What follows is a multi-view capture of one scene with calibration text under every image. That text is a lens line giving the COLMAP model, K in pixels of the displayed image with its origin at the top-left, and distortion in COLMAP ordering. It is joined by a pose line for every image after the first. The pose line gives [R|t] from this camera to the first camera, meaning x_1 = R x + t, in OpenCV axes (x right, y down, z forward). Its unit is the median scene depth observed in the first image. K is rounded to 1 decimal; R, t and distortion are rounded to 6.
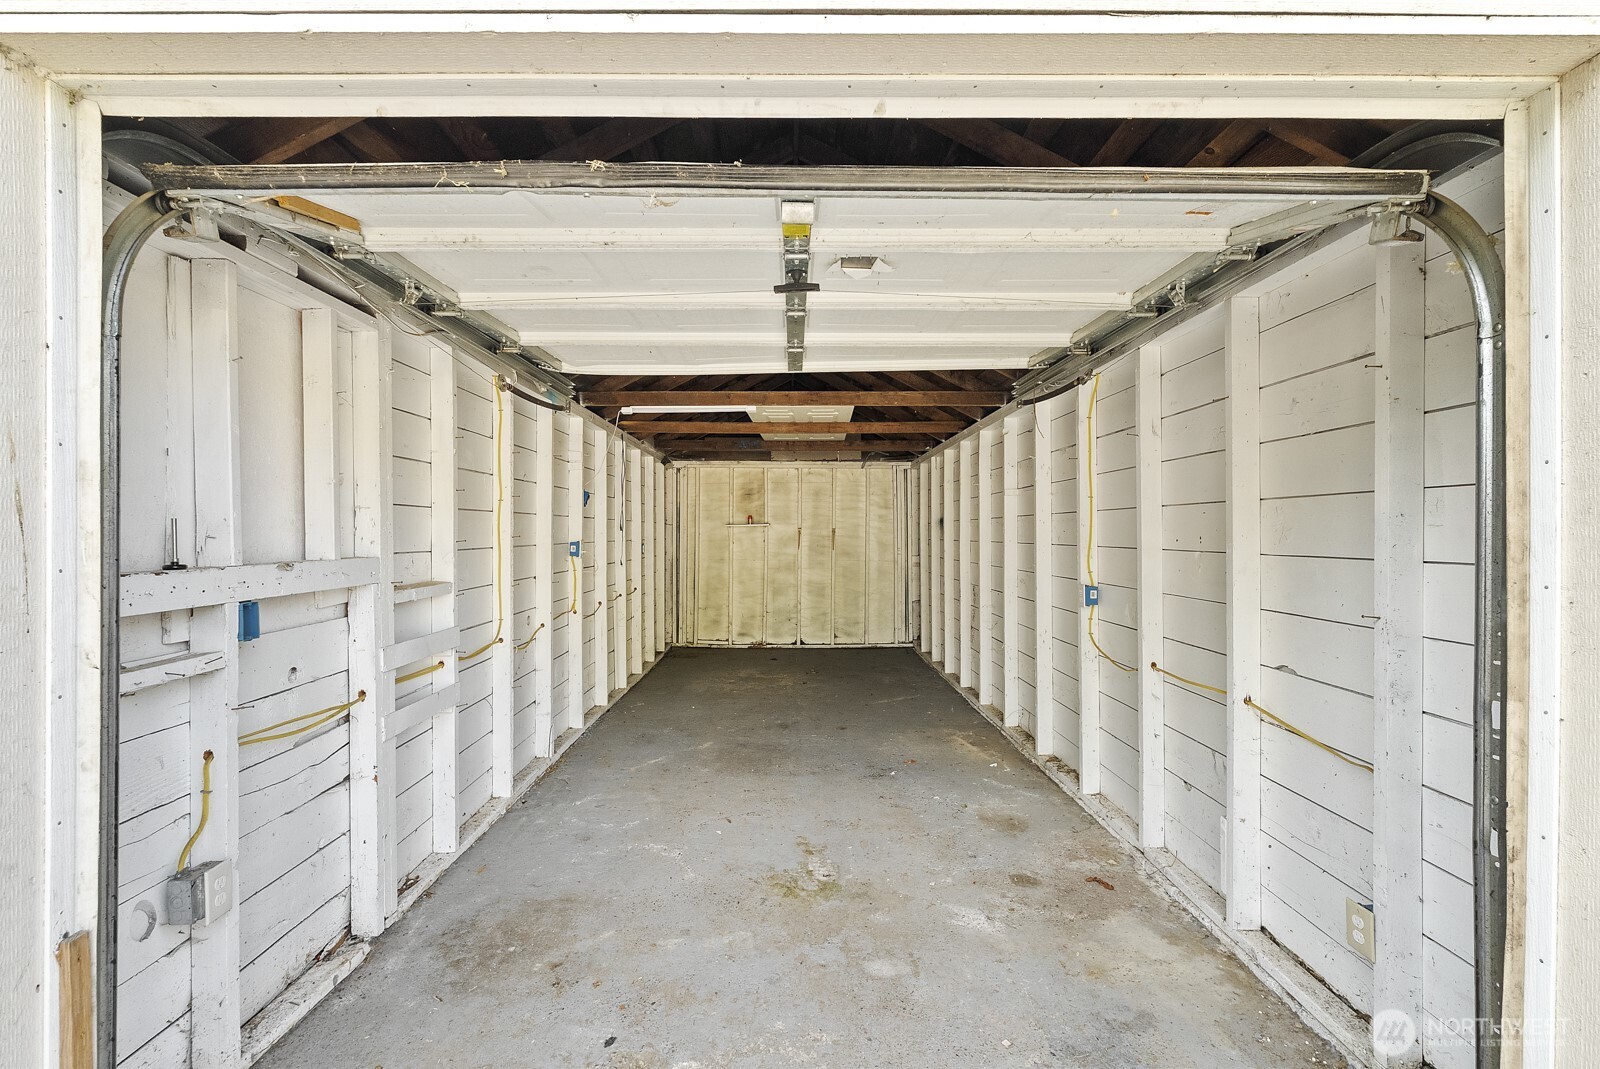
lens RADIAL K [[703.6, 0, 794.9], [0, 703.6, 538.4], [0, 0, 1]] dist [-0.003705, 0.000240]
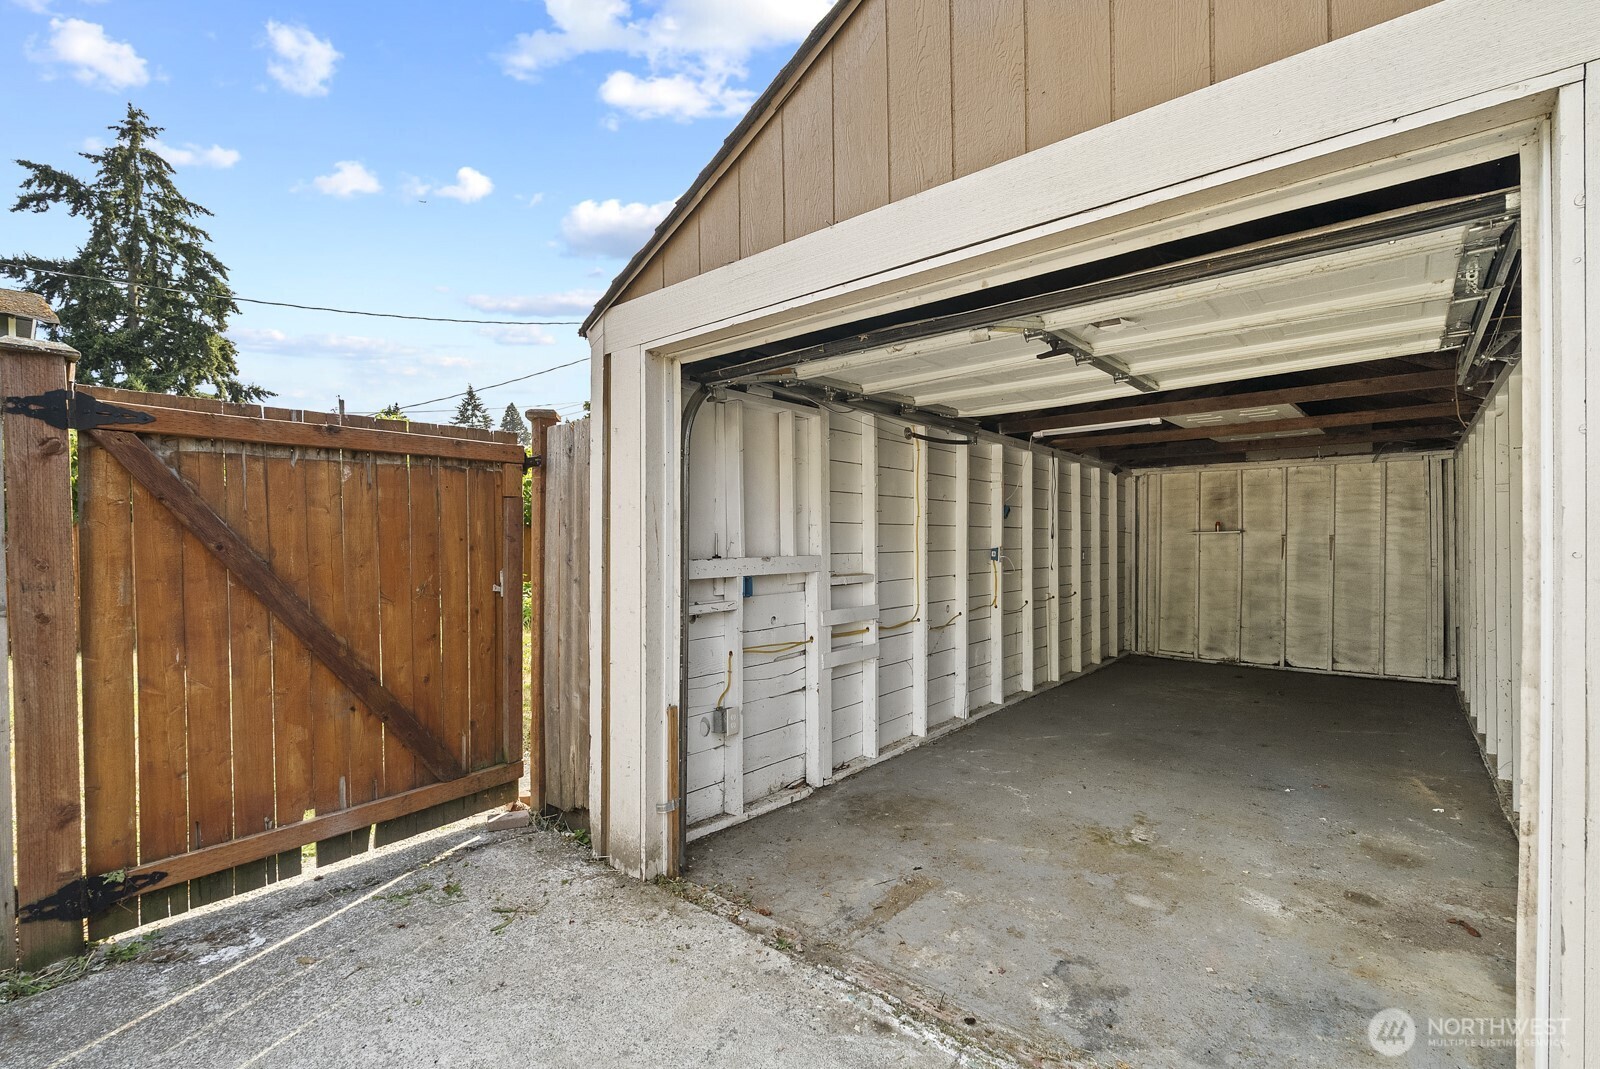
lens RADIAL K [[715.8, 0, 795.6], [0, 715.8, 552.3], [0, 0, 1]] dist [-0.003092, 0.000166]
pose [[0.756650, 0.005832, -0.653794, 0.297370], [-0.002110, 0.999977, 0.006478, 0.005584], [0.653817, -0.003522, 0.756645, -0.193767]]
